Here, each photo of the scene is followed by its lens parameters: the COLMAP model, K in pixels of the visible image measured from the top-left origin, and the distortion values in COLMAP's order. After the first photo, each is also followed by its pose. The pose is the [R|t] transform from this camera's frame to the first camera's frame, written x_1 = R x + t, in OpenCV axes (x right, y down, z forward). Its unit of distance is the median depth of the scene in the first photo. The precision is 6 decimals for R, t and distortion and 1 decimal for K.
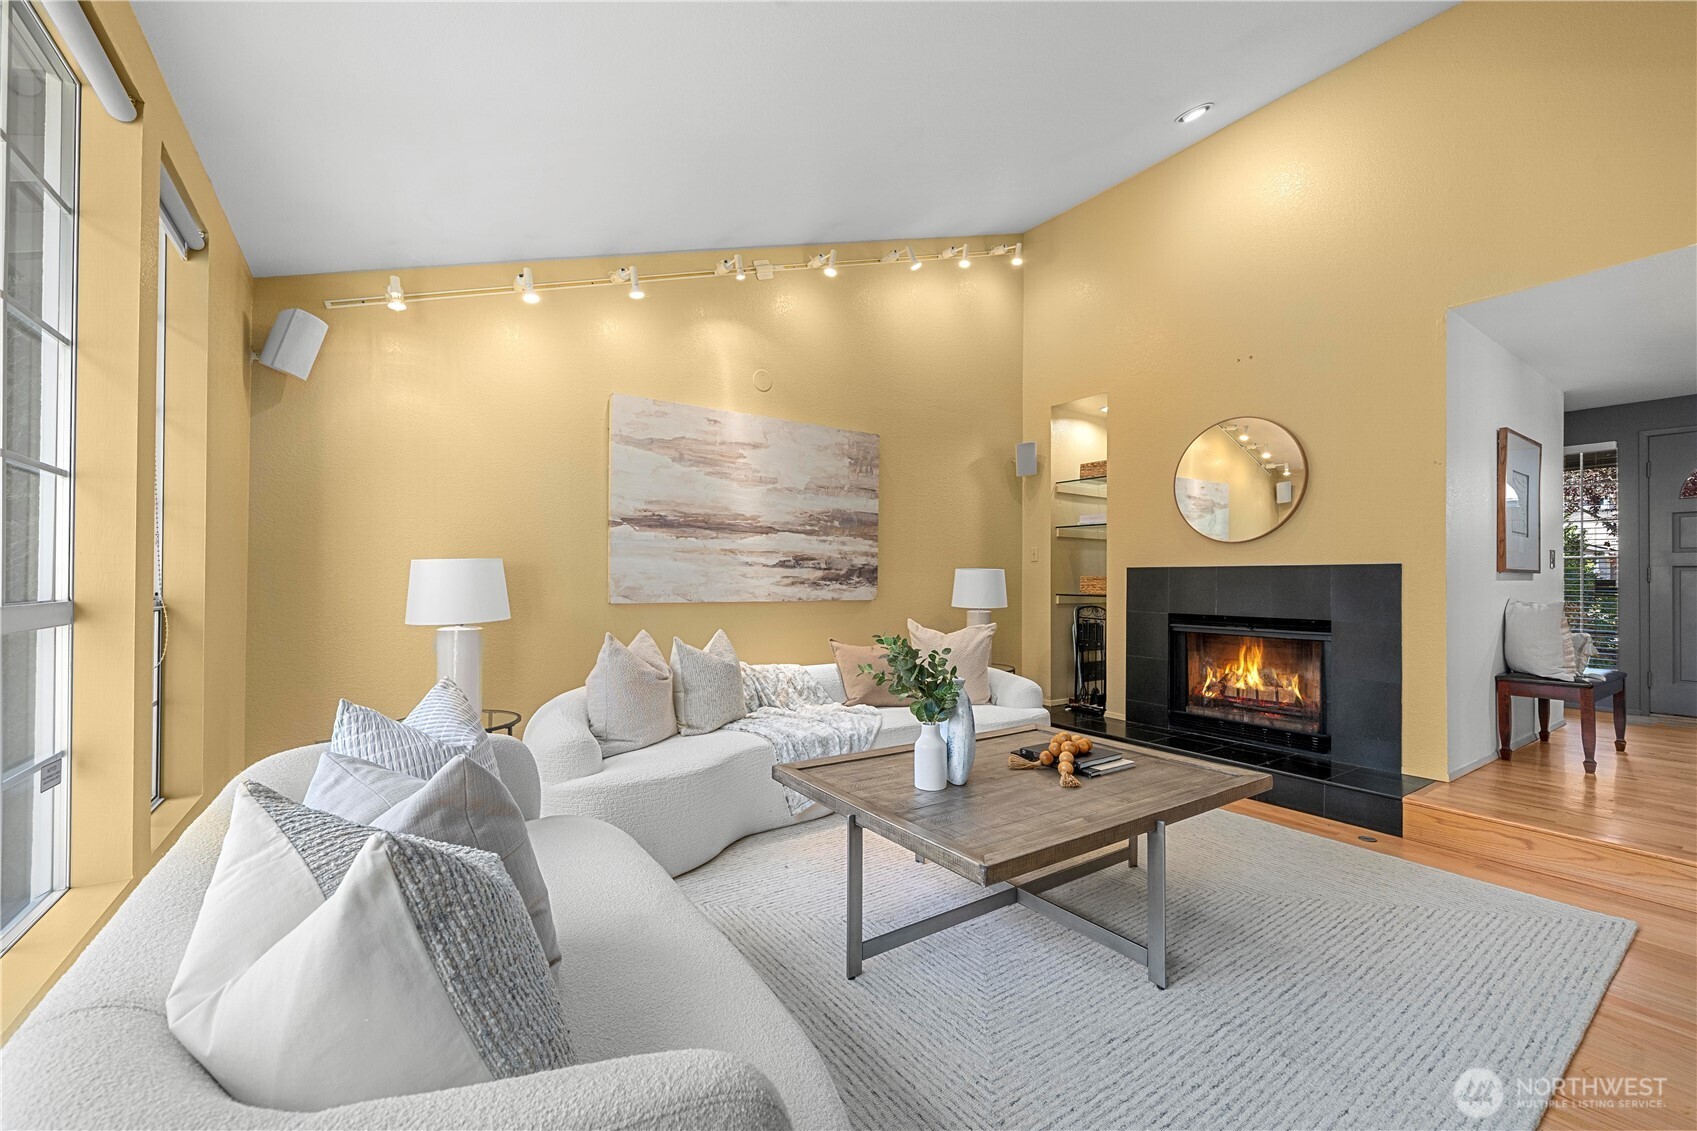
lens RADIAL K [[674.3, 0, 842.1], [0, 674.3, 571.1], [0, 0, 1]] dist [0.004560, 0.000081]
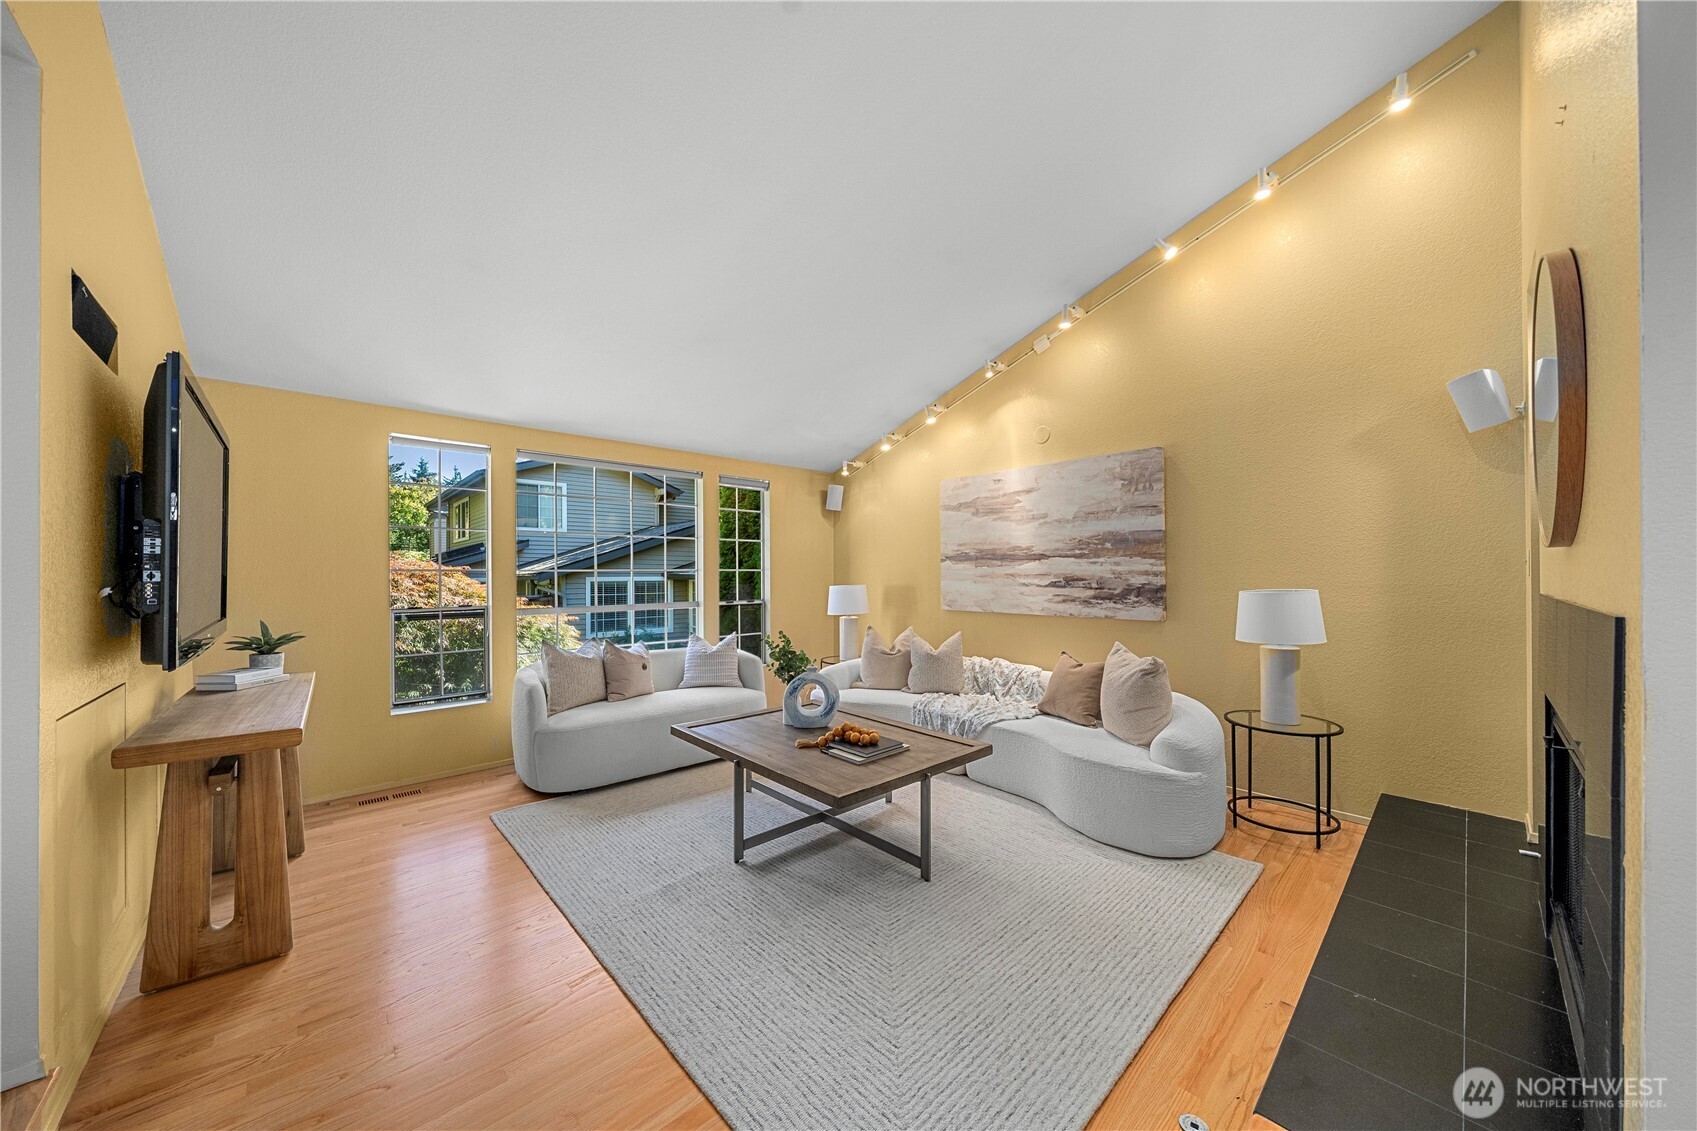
lens RADIAL K [[584.0, 0, 851.8], [0, 584.0, 568.3], [0, 0, 1]] dist [-0.001167, -0.000453]
pose [[0.148812, -0.015395, -0.988746, 0.842113], [0.019932, 0.999722, -0.012566, -0.031593], [0.988665, -0.017838, 0.149078, 0.472188]]
